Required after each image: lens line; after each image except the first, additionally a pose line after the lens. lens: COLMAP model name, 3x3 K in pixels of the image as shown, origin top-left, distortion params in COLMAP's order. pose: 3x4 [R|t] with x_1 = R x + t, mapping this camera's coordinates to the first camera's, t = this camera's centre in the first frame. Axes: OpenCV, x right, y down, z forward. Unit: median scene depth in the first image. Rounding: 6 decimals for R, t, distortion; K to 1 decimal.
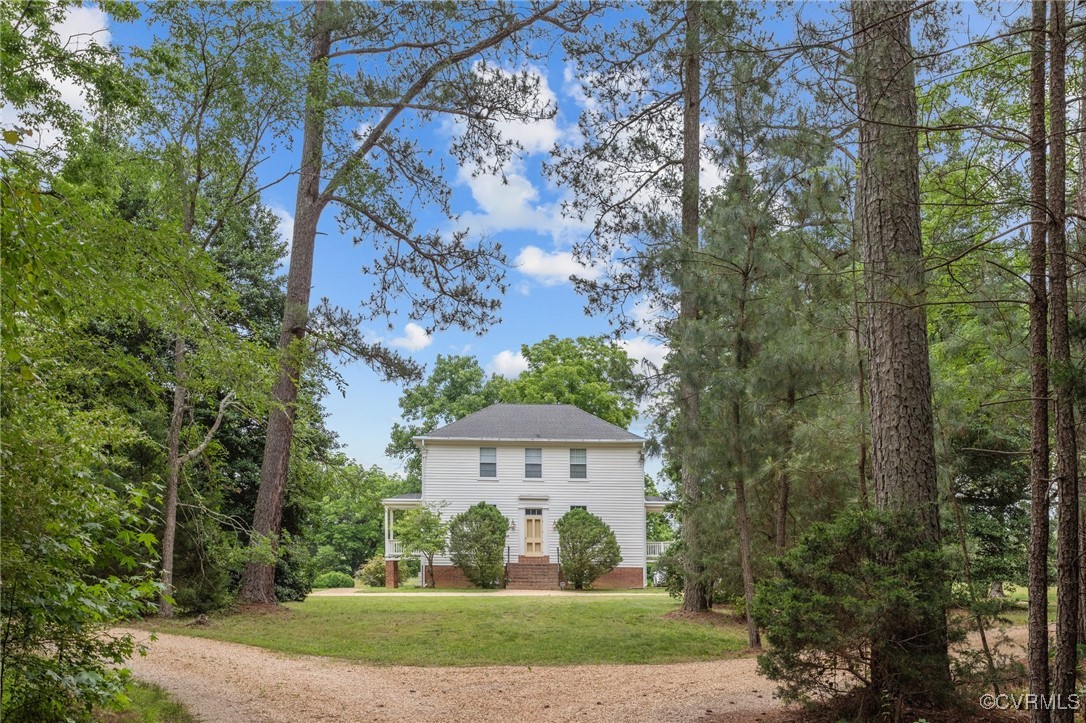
lens RADIAL K [[1092.7, 0, 543.1], [0, 1092.7, 362.2], [0, 0, 1]] dist [-0.003975, 0.000000]
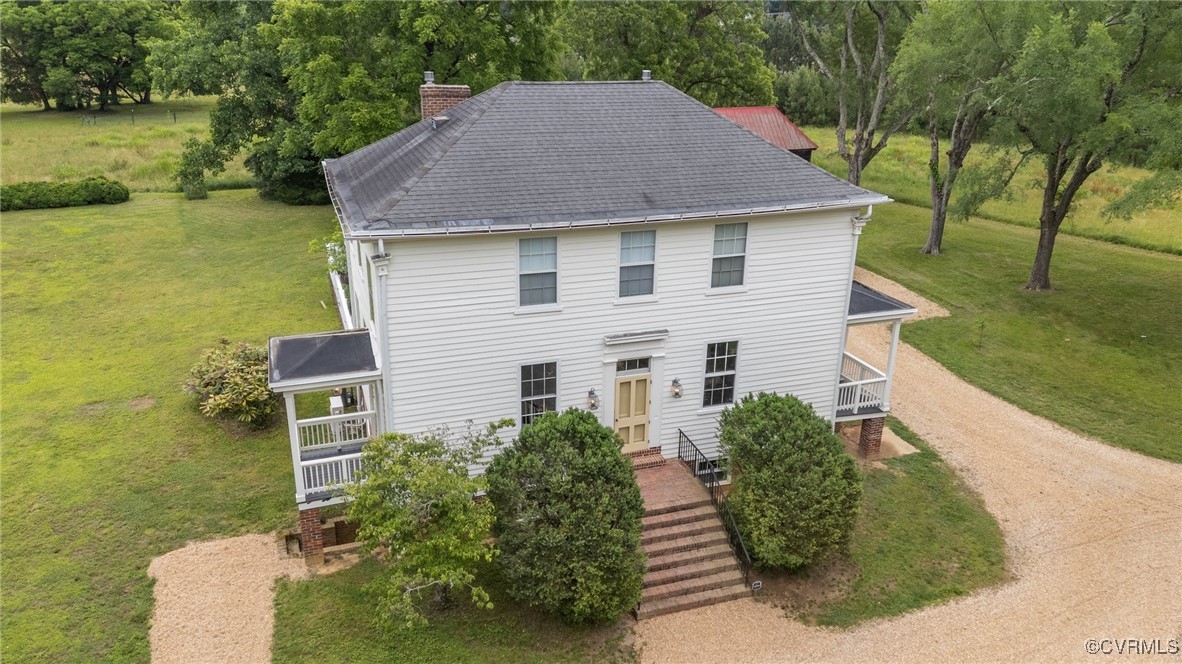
lens RADIAL K [[861.9, 0, 593.8], [0, 861.9, 330.9], [0, 0, 1]] dist [0.007318, -0.000091]
pose [[0.942395, -0.101210, 0.318824, -0.137283], [-0.084985, 0.849409, 0.520847, -0.060723], [-0.323527, -0.517939, 0.791877, 0.727579]]
